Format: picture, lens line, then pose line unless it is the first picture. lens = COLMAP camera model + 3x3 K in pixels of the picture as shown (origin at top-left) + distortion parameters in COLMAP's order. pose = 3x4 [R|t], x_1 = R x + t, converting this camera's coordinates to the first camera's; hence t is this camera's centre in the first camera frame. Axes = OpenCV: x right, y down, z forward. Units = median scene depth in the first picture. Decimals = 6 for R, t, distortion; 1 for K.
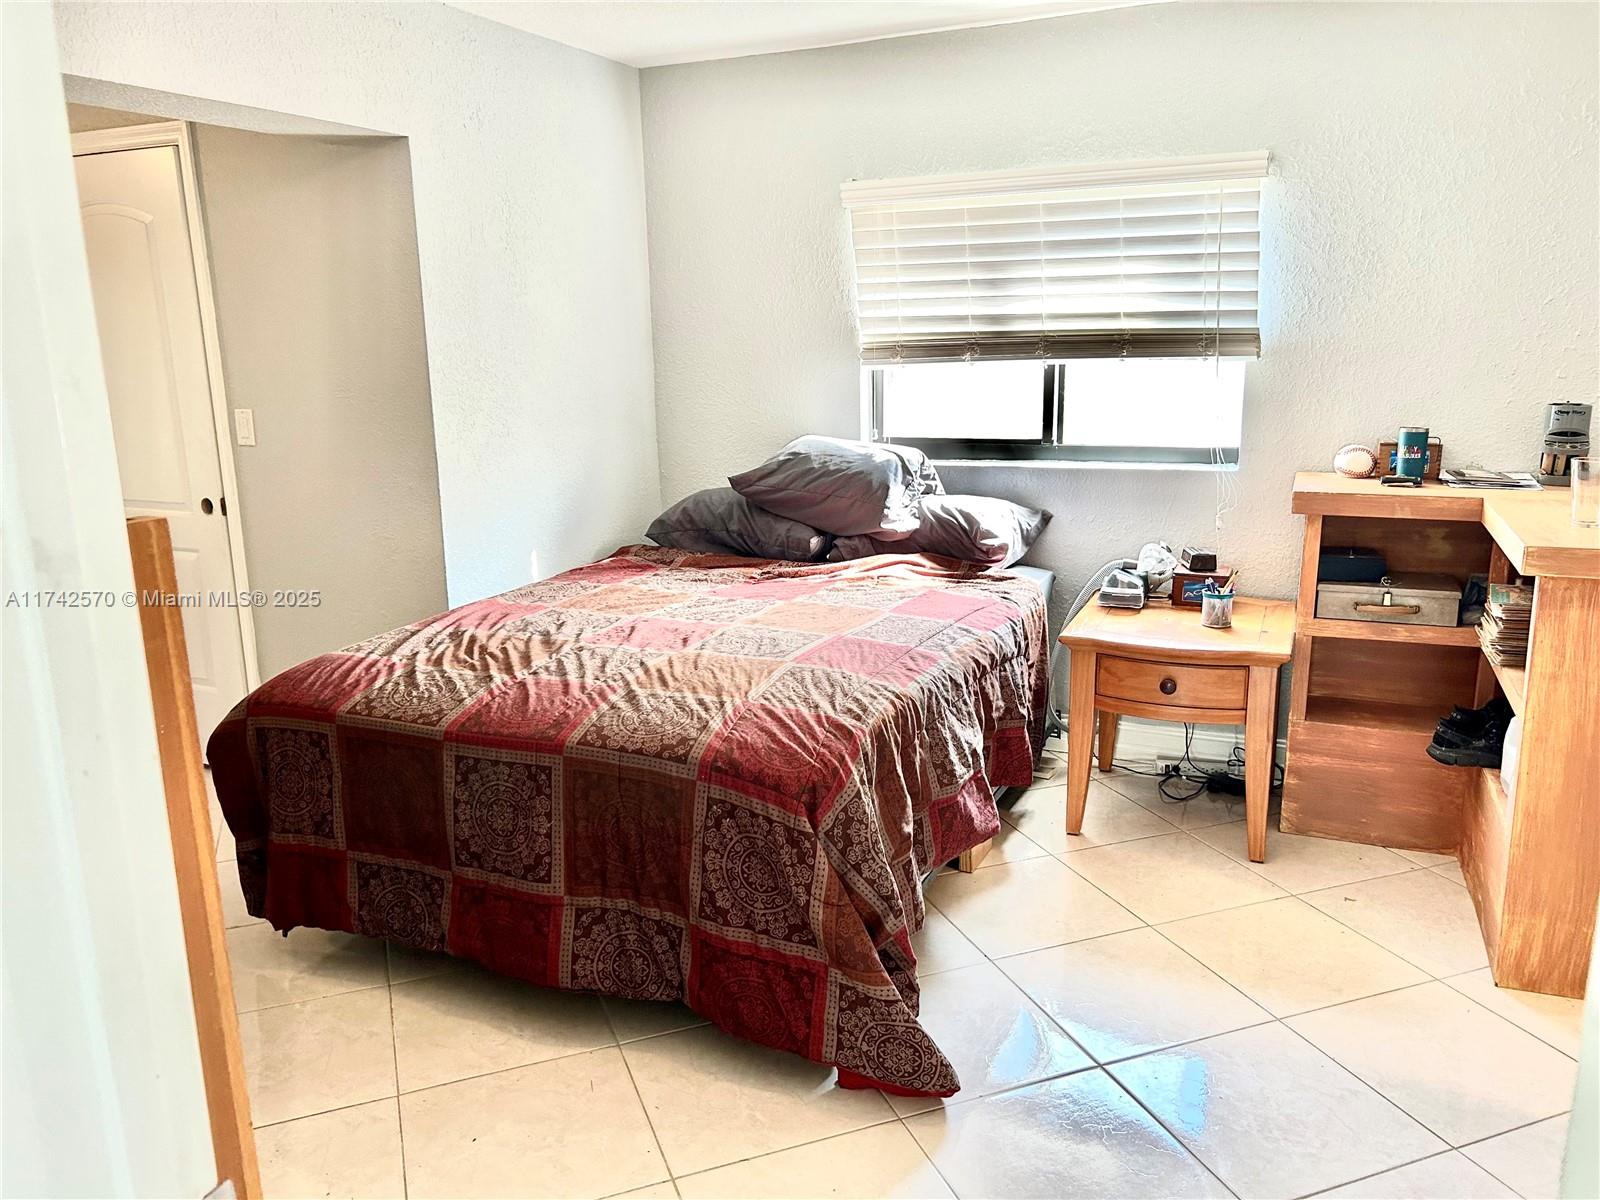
lens RADIAL K [[1206.7, 0, 791.8], [0, 1206.7, 603.8], [0, 0, 1]] dist [0.056730, -0.069493]
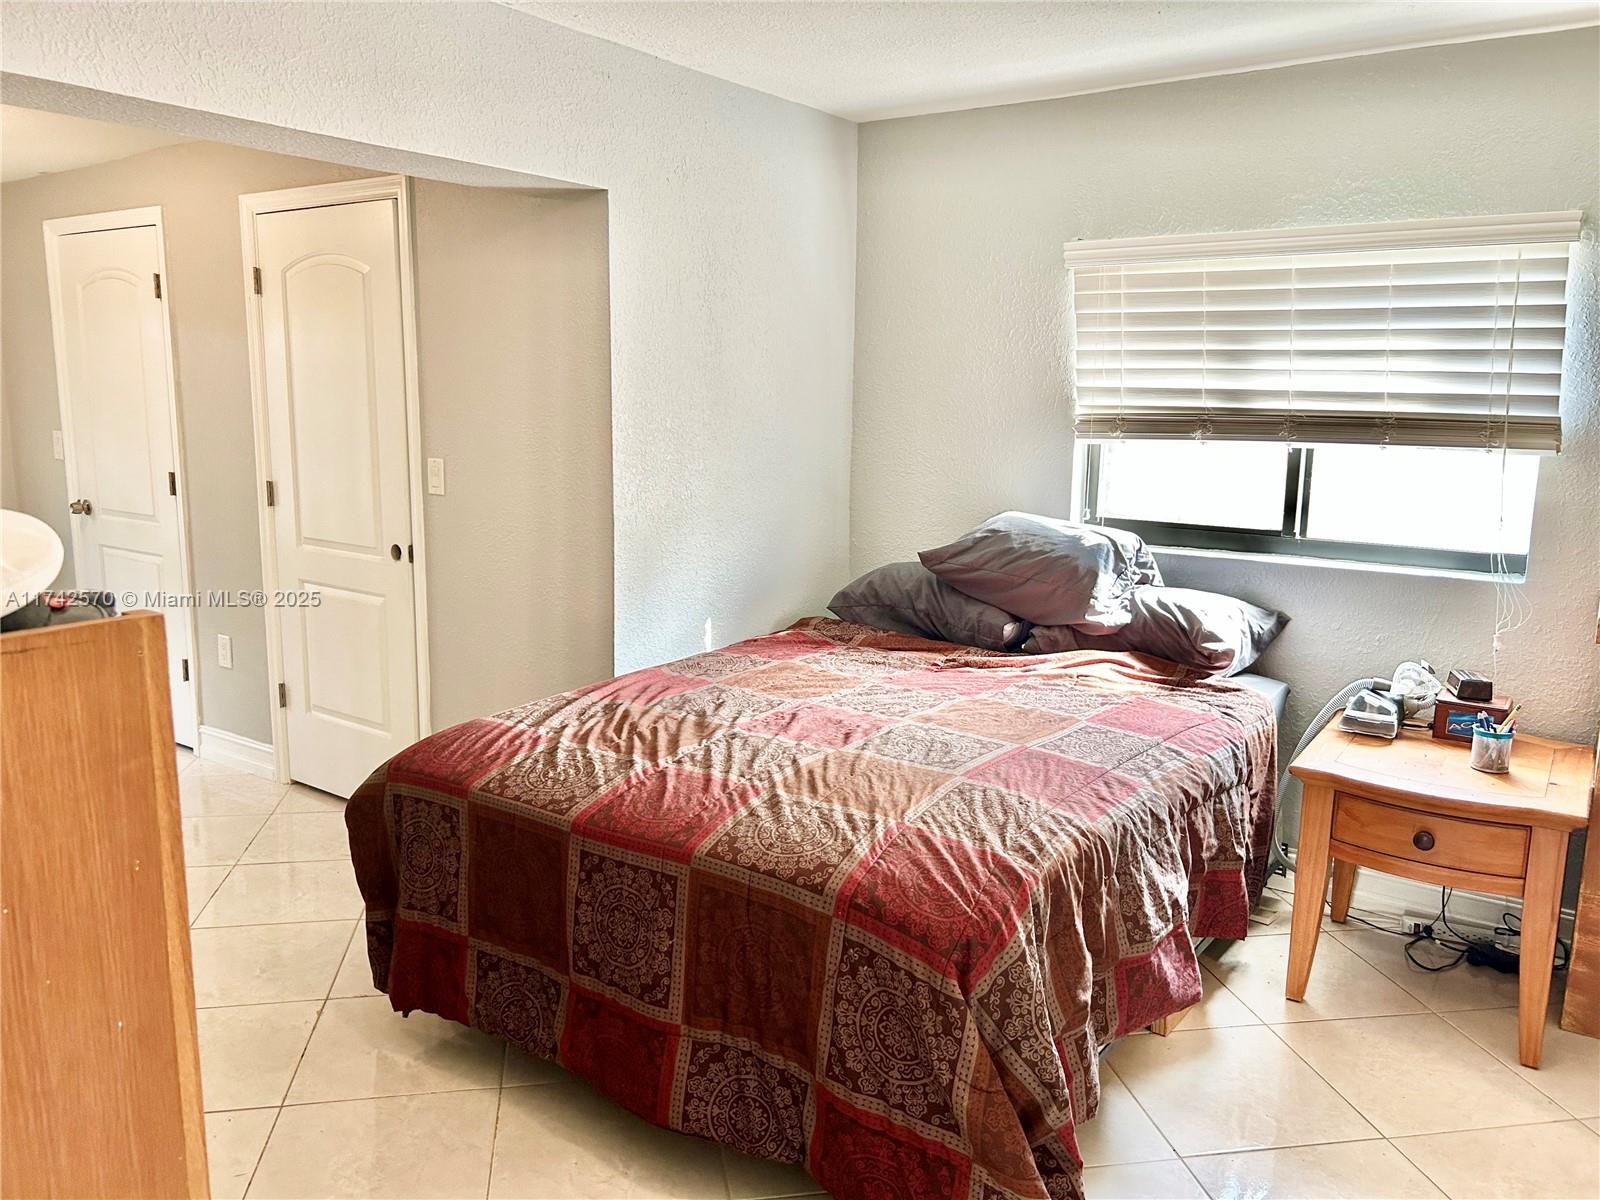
lens RADIAL K [[1206.7, 0, 791.0], [0, 1206.7, 590.5], [0, 0, 1]] dist [0.056730, -0.069493]
pose [[0.981717, 0.065365, -0.178773, 0.023025], [-0.075063, 0.996022, -0.048026, -0.030689], [0.174923, 0.060567, 0.982717, 0.095931]]
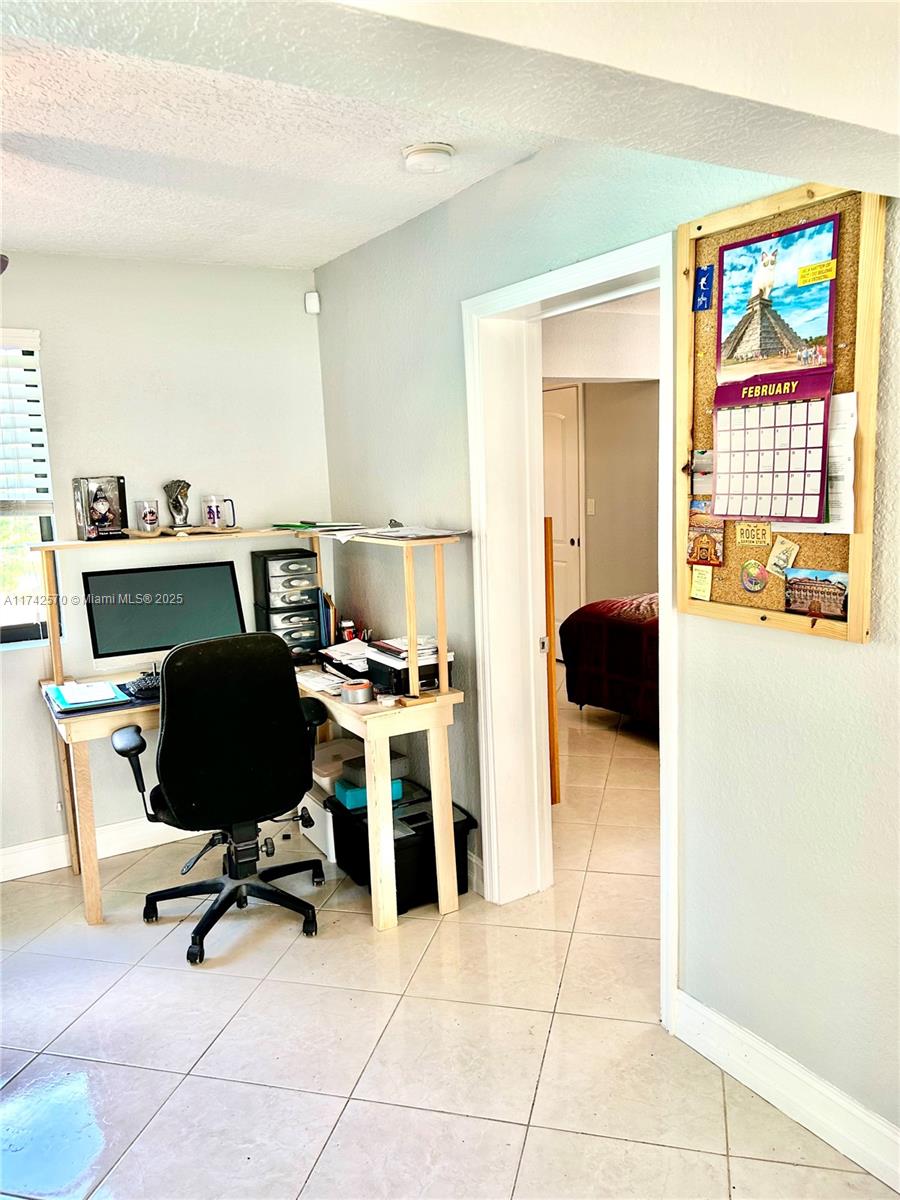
lens RADIAL K [[905.0, 0, 452.1], [0, 905.0, 589.8], [0, 0, 1]] dist [0.056730, -0.069493]
pose [[0.828865, 0.068706, -0.555213, 0.339166], [-0.110642, 0.992960, -0.042300, 0.127688], [0.548398, 0.096491, 0.830632, -0.630551]]
